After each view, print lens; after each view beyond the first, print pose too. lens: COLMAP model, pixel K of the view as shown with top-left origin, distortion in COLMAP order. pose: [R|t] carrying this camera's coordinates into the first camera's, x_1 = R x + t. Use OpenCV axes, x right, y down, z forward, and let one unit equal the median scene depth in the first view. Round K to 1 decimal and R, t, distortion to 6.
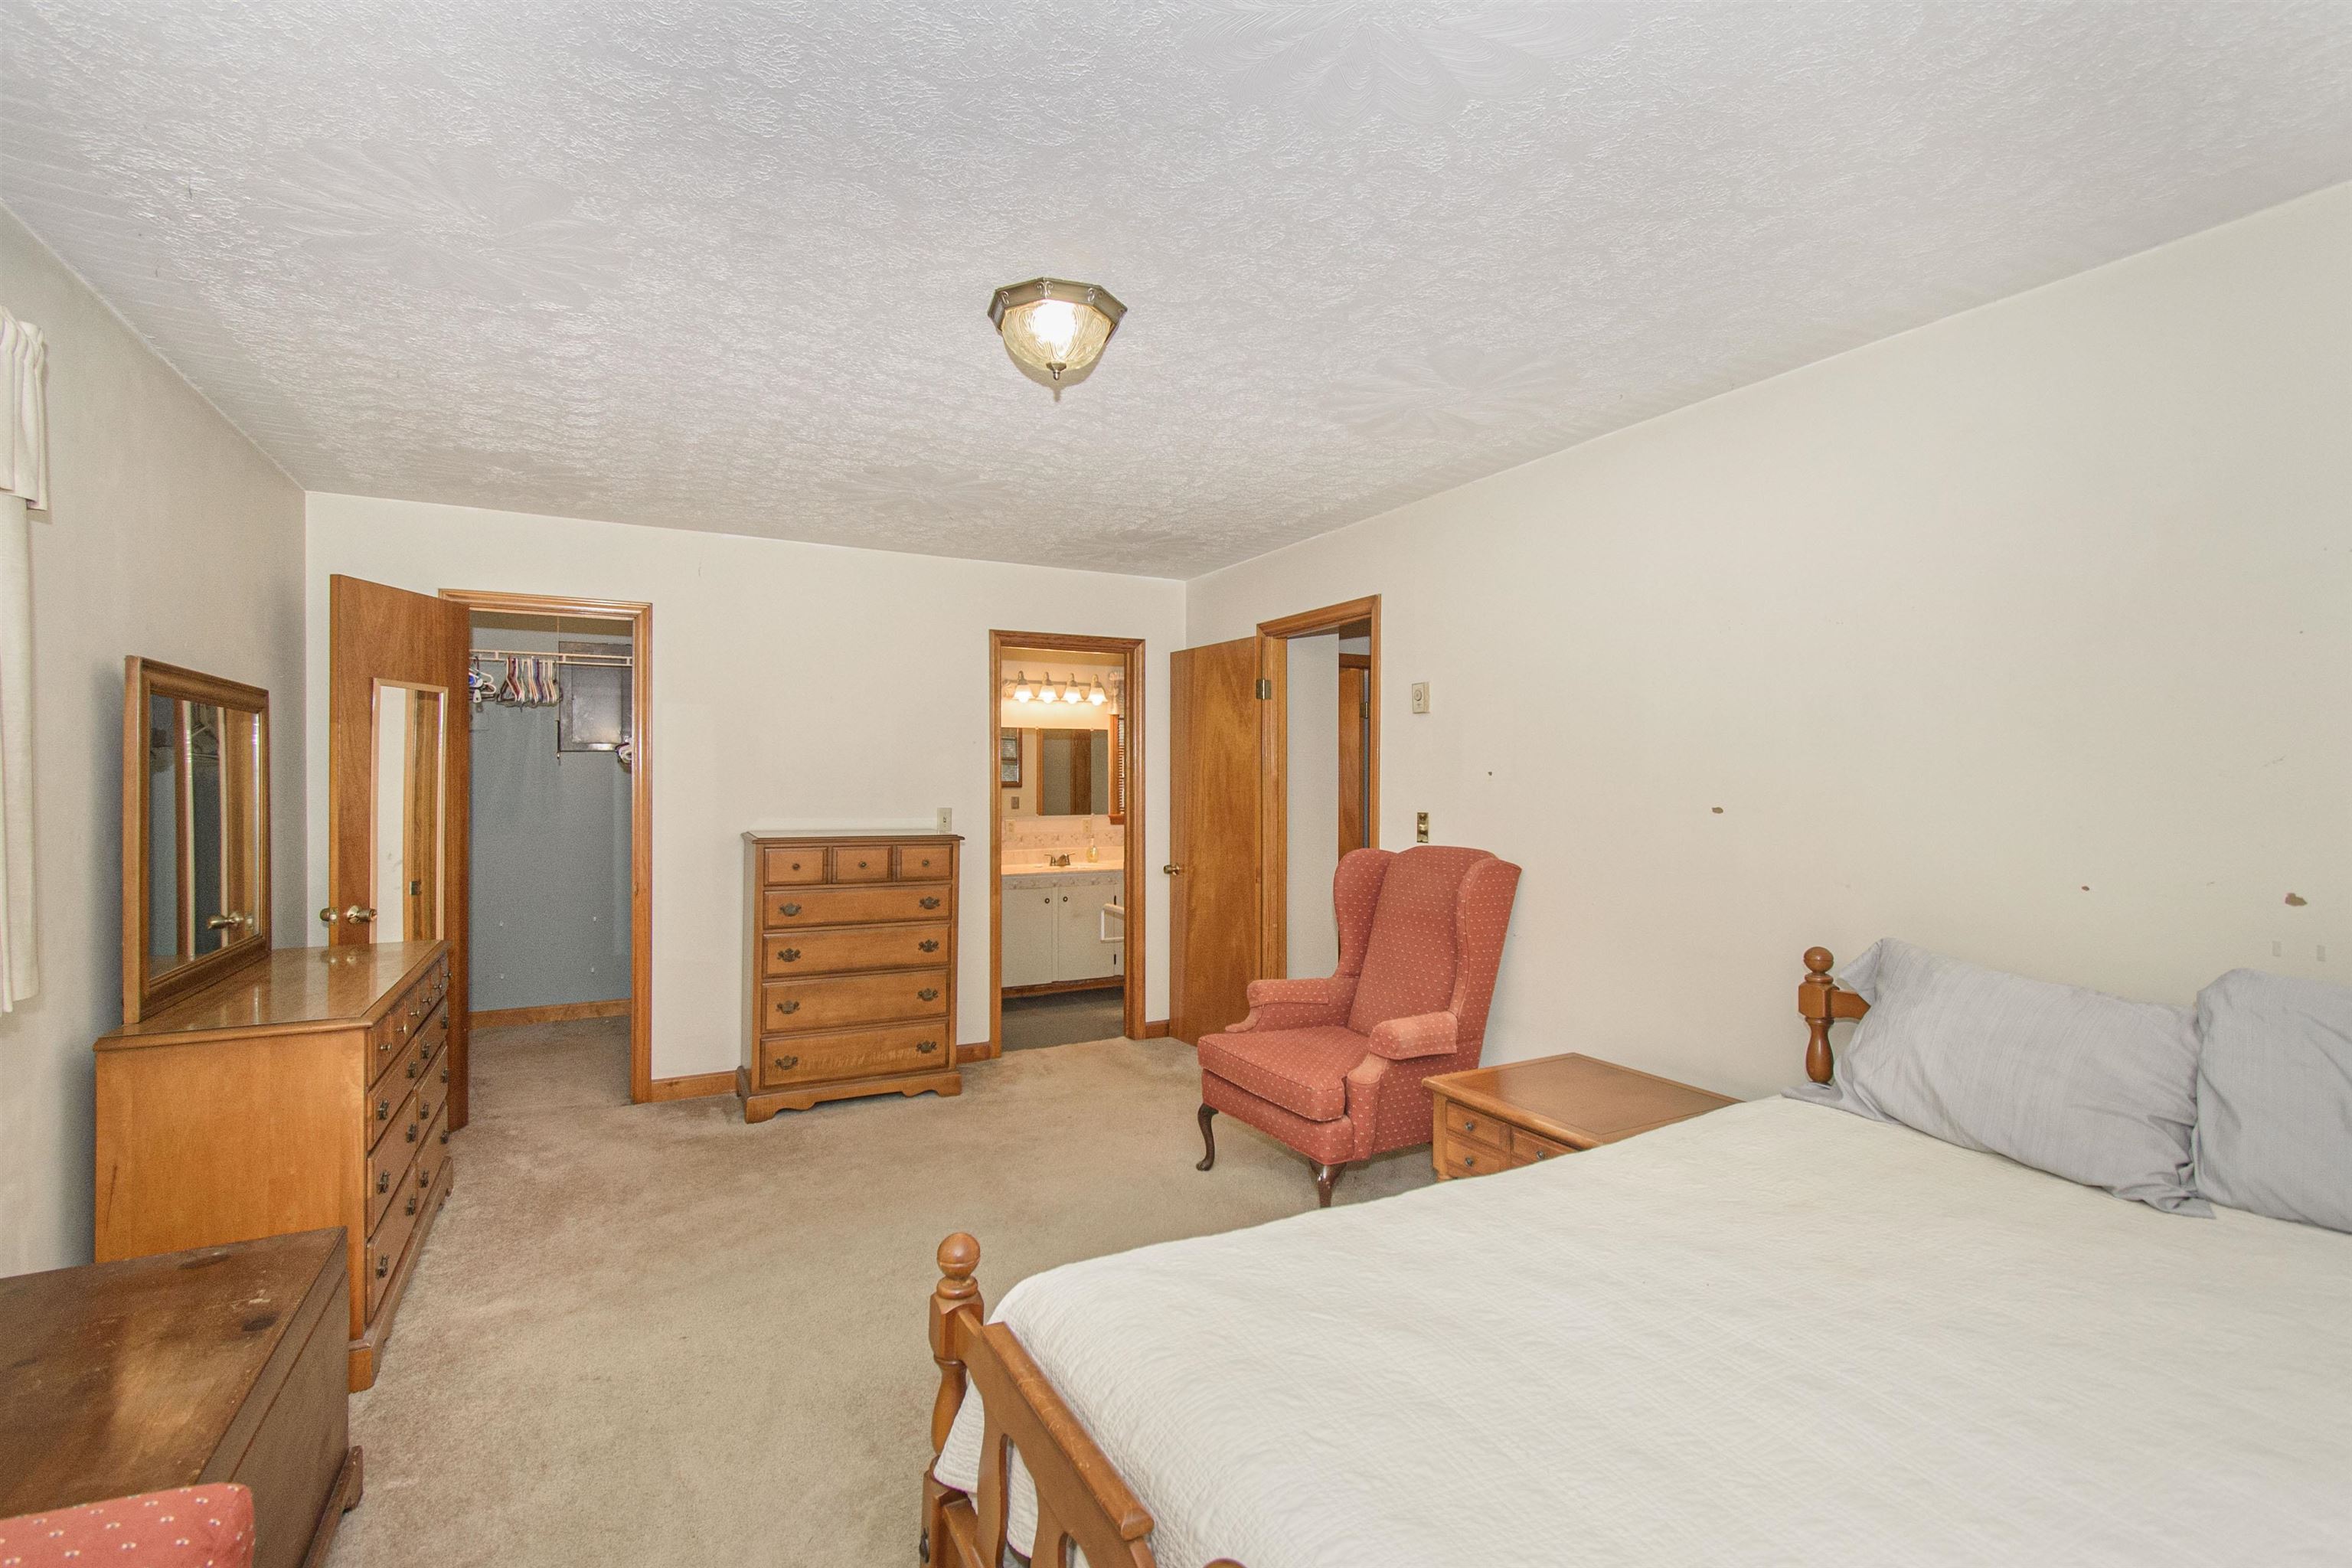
lens RADIAL K [[1069.1, 0, 1175.4], [0, 1069.1, 782.3], [0, 0, 1]] dist [0.006311, -0.000513]
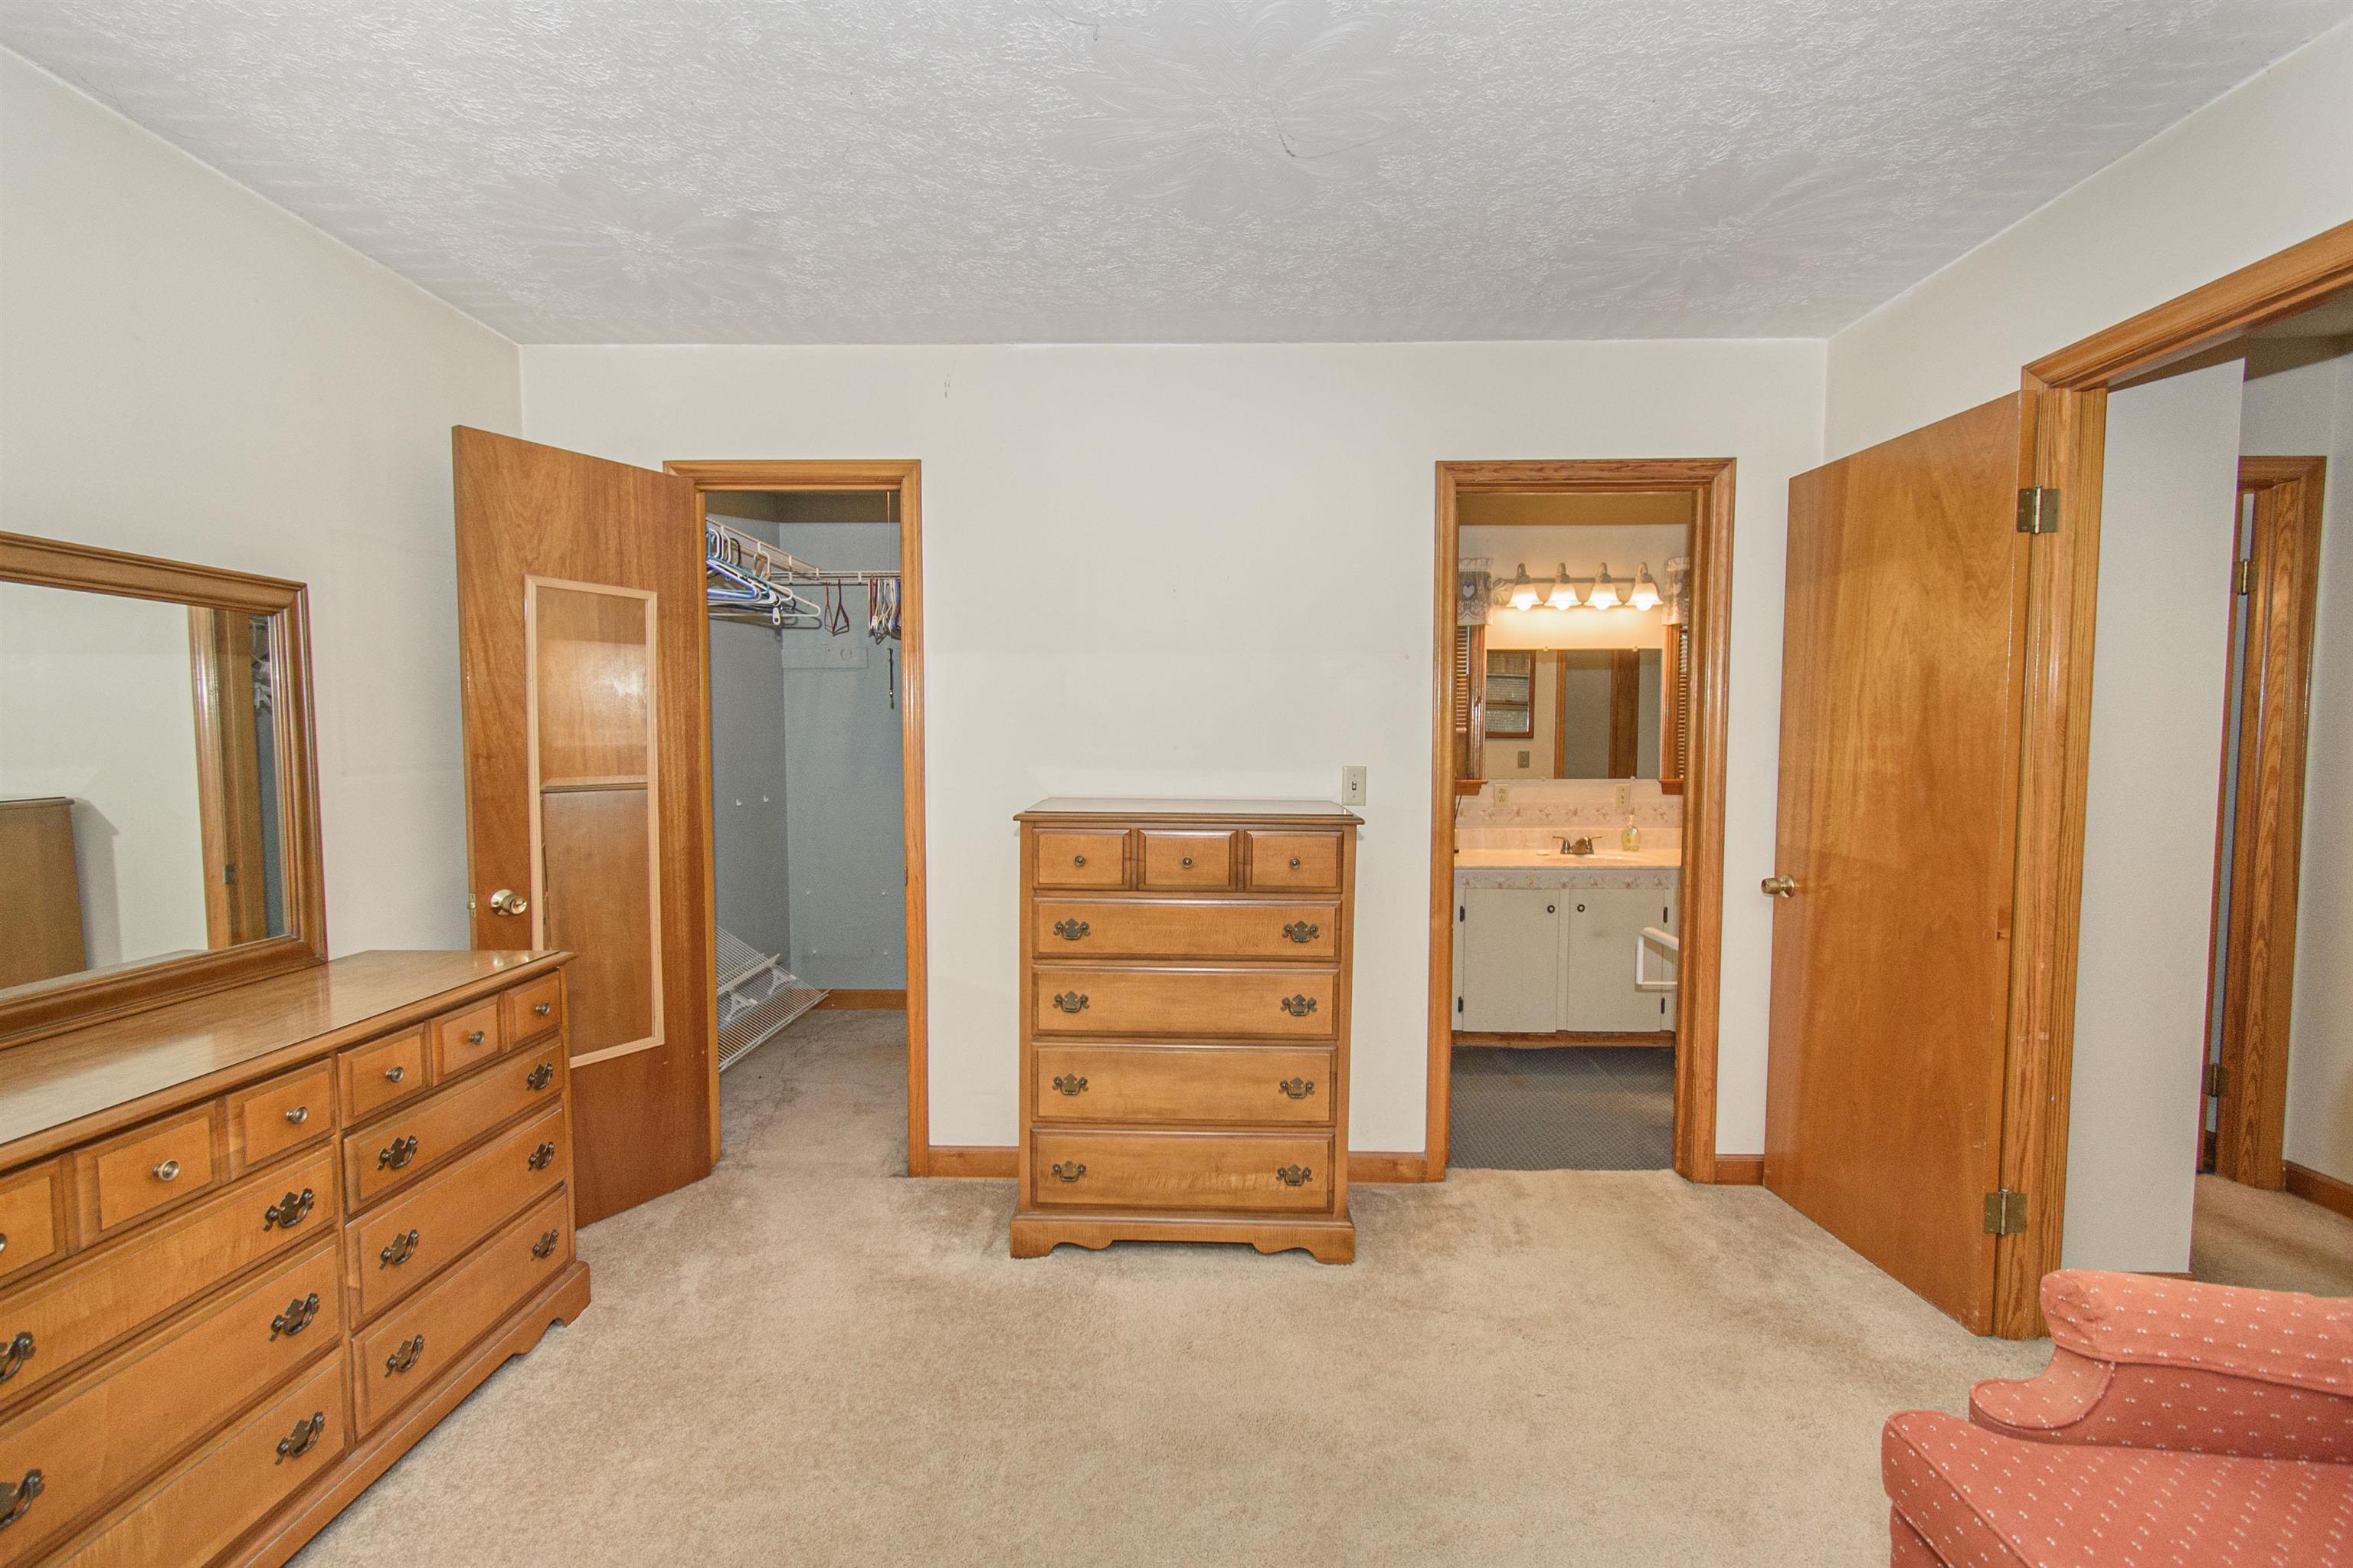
lens RADIAL K [[1069.6, 0, 1166.5], [0, 1069.6, 797.2], [0, 0, 1]] dist [0.006311, -0.000513]
pose [[0.876006, 0.028445, -0.481461, -0.016407], [-0.001784, 0.998444, 0.055744, 0.007775], [0.482297, -0.047973, 0.874693, 0.425081]]
